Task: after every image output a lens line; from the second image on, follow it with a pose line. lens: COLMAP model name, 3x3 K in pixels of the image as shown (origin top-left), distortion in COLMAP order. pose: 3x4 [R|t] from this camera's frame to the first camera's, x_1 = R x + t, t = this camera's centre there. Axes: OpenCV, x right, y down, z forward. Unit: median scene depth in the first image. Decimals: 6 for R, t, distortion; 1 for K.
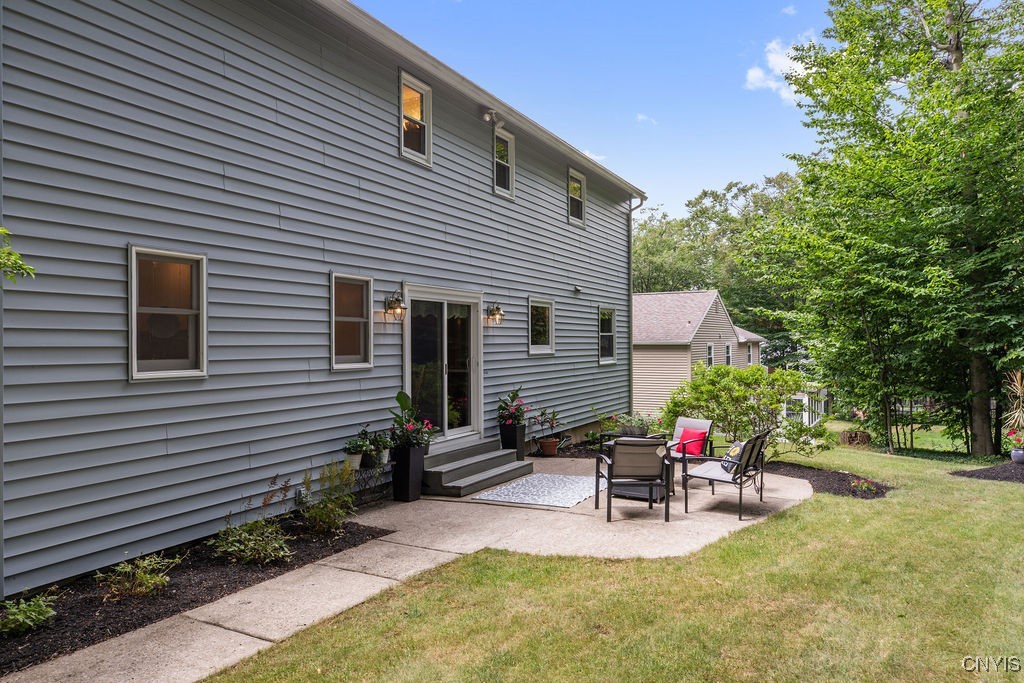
lens RADIAL K [[683.0, 0, 512.0], [0, 683.0, 341.5], [0, 0, 1]] dist [0.000155, -0.000244]
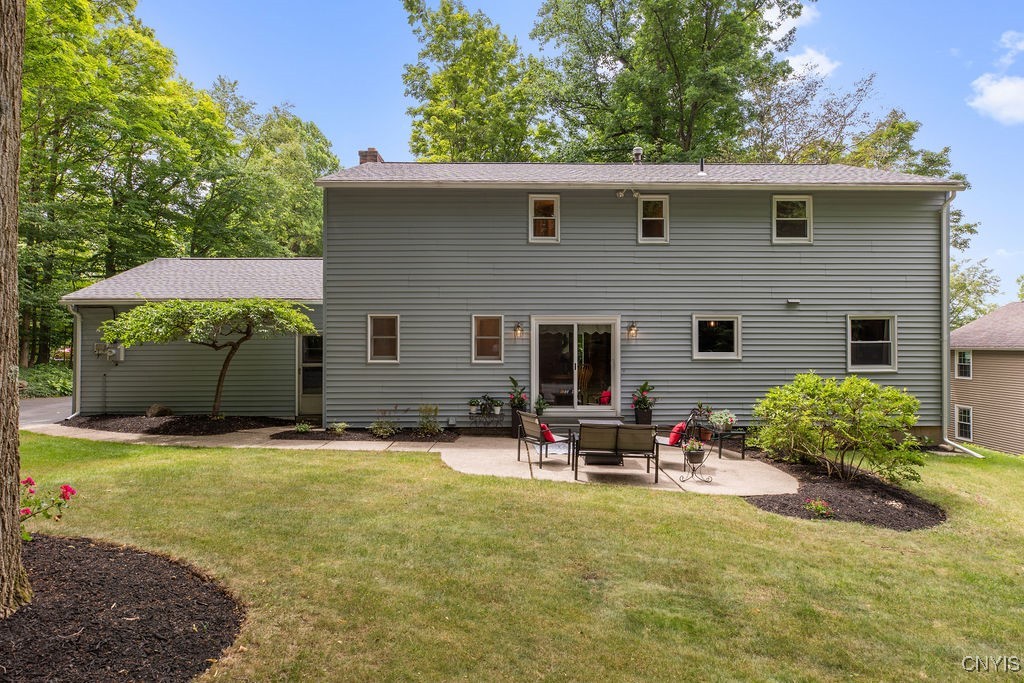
lens RADIAL K [[599.7, 0, 512.0], [0, 599.7, 341.5], [0, 0, 1]] dist [0.000441, 0.000011]
pose [[0.483688, -0.010906, -0.875173, 1.161723], [-0.000300, 0.999920, -0.012627, 0.000179], [0.875241, 0.006370, 0.483646, 0.218589]]
